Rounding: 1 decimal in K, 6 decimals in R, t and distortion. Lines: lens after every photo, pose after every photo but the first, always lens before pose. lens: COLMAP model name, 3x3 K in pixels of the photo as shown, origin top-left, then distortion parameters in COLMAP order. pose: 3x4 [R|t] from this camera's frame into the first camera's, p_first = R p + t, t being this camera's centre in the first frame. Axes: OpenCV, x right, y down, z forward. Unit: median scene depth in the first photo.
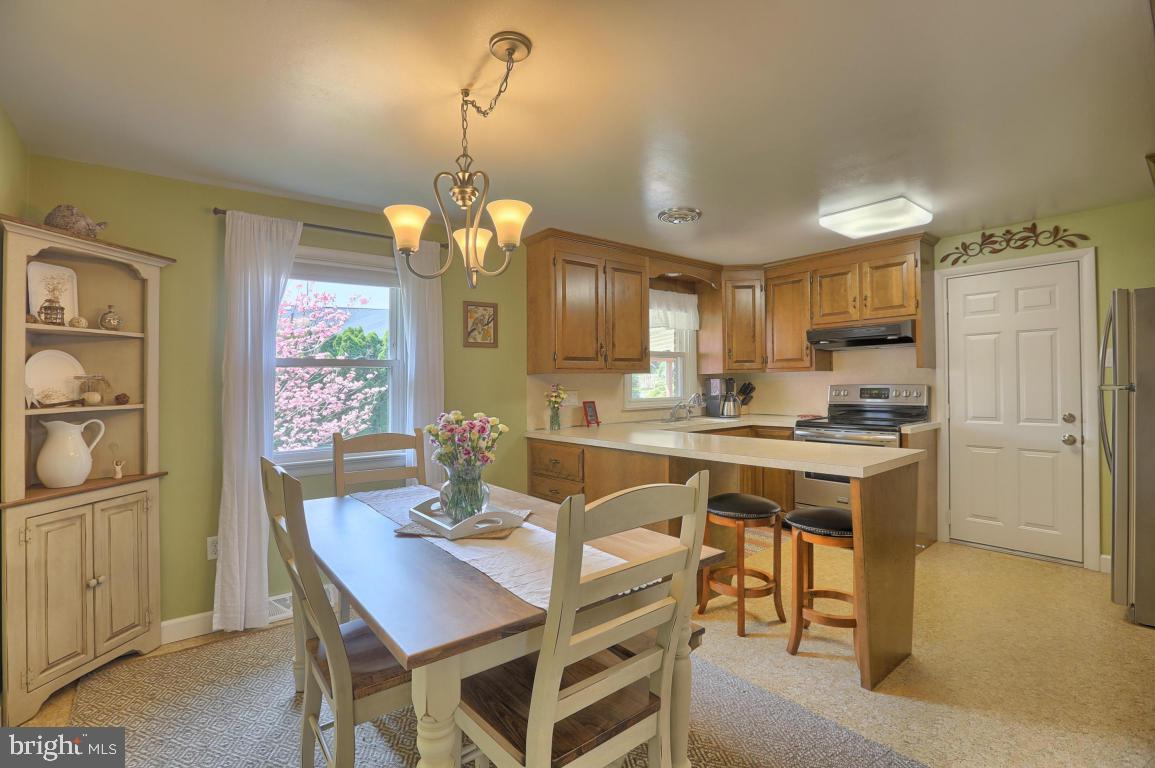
lens RADIAL K [[528.2, 0, 582.8], [0, 528.2, 389.1], [0, 0, 1]] dist [-0.005377, 0.003575]
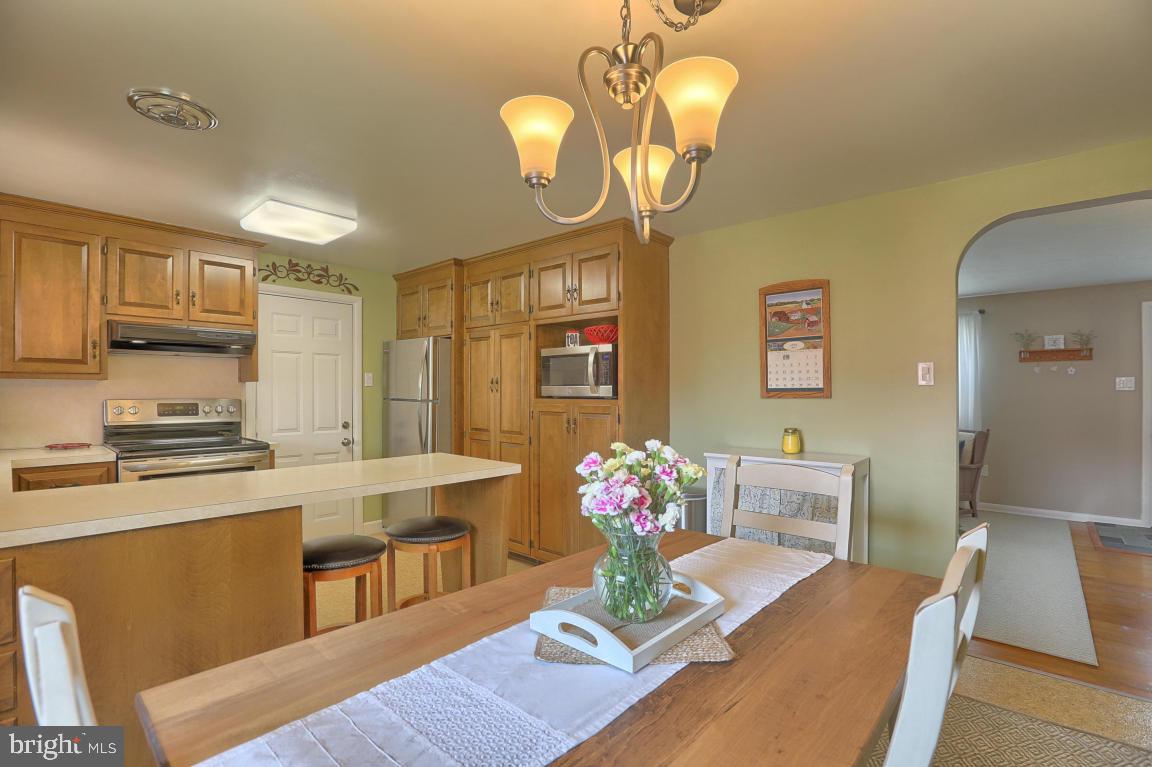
lens RADIAL K [[526.8, 0, 588.7], [0, 526.8, 398.2], [0, 0, 1]] dist [-0.005377, 0.003575]
pose [[-0.128052, 0.001373, 0.991766, -0.380607], [0.009231, 0.999957, -0.000192, -0.004268], [-0.991724, 0.009131, -0.128059, 0.511720]]
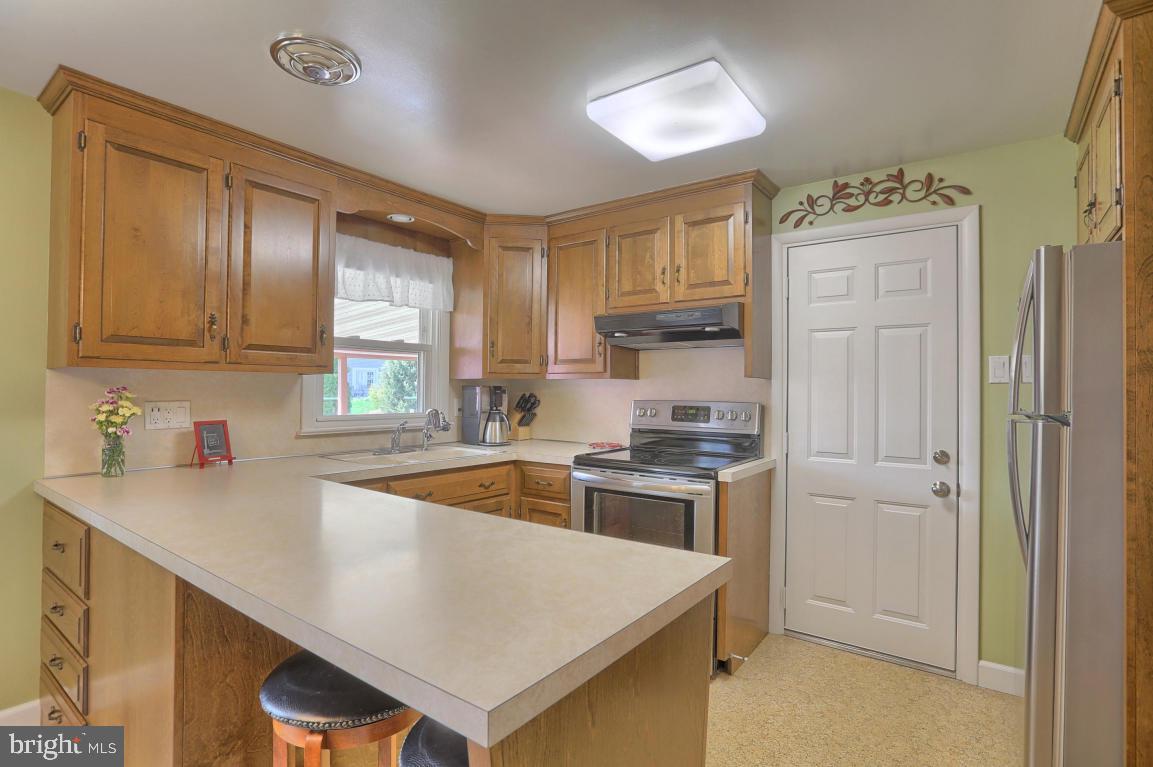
lens RADIAL K [[557.7, 0, 572.9], [0, 557.7, 392.5], [0, 0, 1]] dist [-0.021048, 0.004552]
pose [[0.973309, 0.022772, 0.228367, 0.264203], [-0.020937, 0.999726, -0.010454, -0.009505], [-0.228542, 0.005394, 0.973519, 0.370138]]
